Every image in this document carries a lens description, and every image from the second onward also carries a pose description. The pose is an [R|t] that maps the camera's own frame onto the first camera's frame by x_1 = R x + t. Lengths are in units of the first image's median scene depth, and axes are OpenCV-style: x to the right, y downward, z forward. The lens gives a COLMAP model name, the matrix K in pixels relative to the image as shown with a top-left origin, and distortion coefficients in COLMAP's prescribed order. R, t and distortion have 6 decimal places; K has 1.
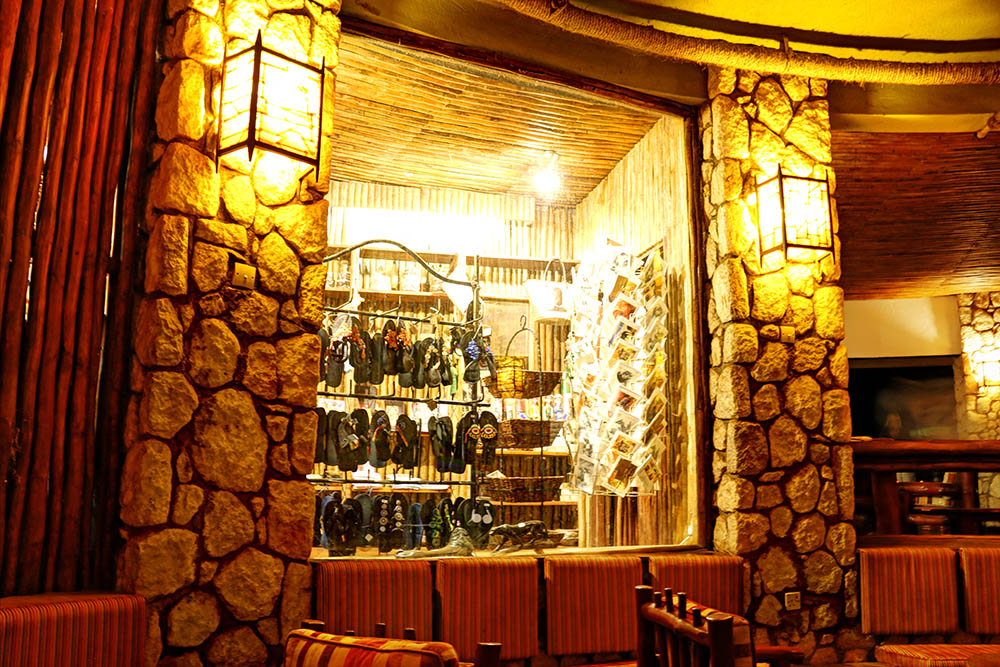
lens RADIAL K [[810.8, 0, 501.7], [0, 810.8, 335.3], [0, 0, 1]] dist [-0.053753, -0.002830]
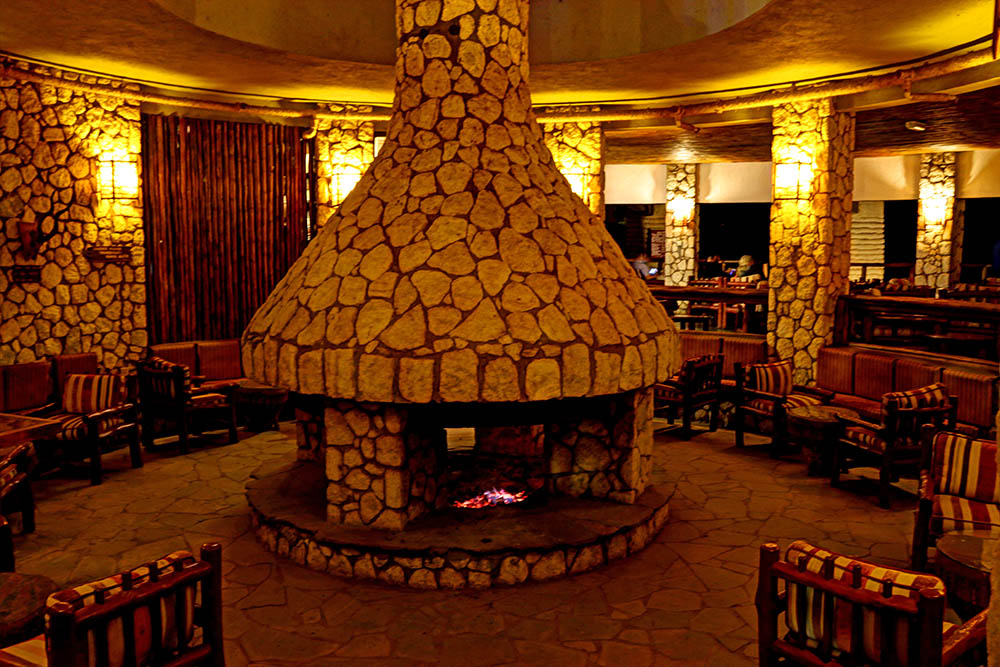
lens RADIAL K [[810.8, 0, 498.2], [0, 810.8, 334.8], [0, 0, 1]] dist [-0.053753, -0.002830]
pose [[0.919307, 0.031137, -0.392308, 0.646357], [0.072732, 0.966250, 0.247124, -0.196991], [0.386763, -0.255716, 0.886016, -0.736203]]
